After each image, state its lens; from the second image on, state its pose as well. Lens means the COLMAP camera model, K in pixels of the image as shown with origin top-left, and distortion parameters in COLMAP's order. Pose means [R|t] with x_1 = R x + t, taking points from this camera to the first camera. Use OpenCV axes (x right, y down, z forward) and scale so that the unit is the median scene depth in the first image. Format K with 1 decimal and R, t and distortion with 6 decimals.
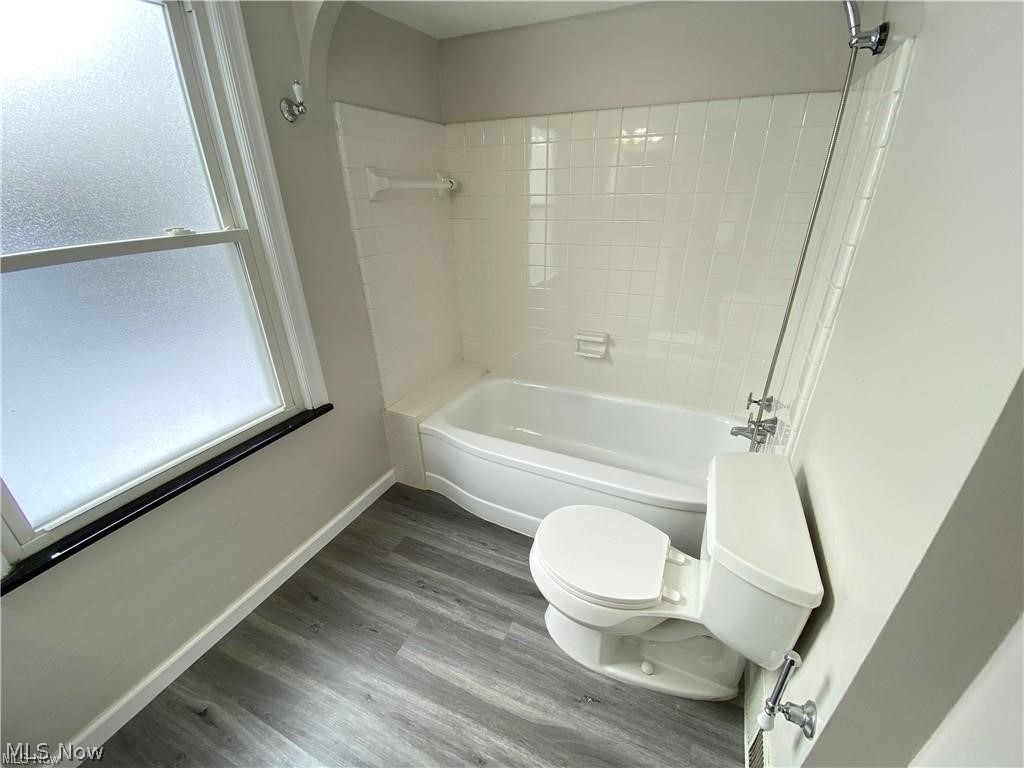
lens RADIAL K [[408.6, 0, 513.4], [0, 408.6, 385.7], [0, 0, 1]] dist [0.052956, -0.025873]
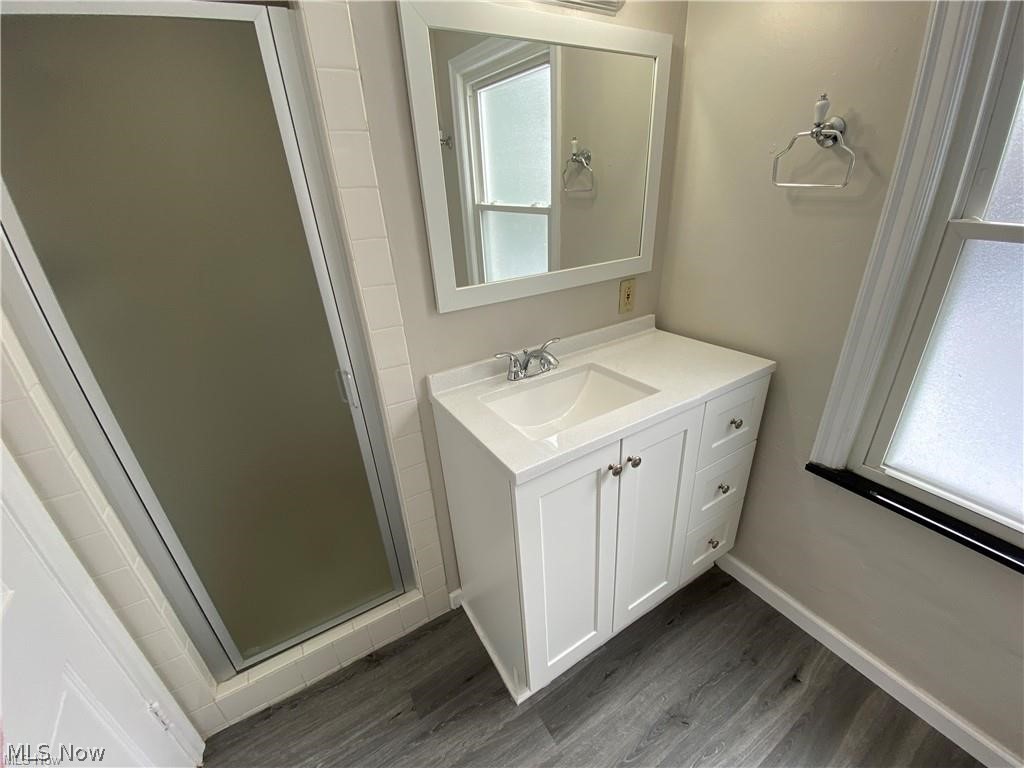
lens RADIAL K [[413.4, 0, 512.8], [0, 413.4, 385.9], [0, 0, 1]] dist [0.029852, -0.027282]
pose [[-0.559458, 0.395150, -0.728603, 0.103978], [-0.302830, 0.720827, 0.623461, -0.160986], [0.771557, 0.569443, -0.283609, 0.350734]]
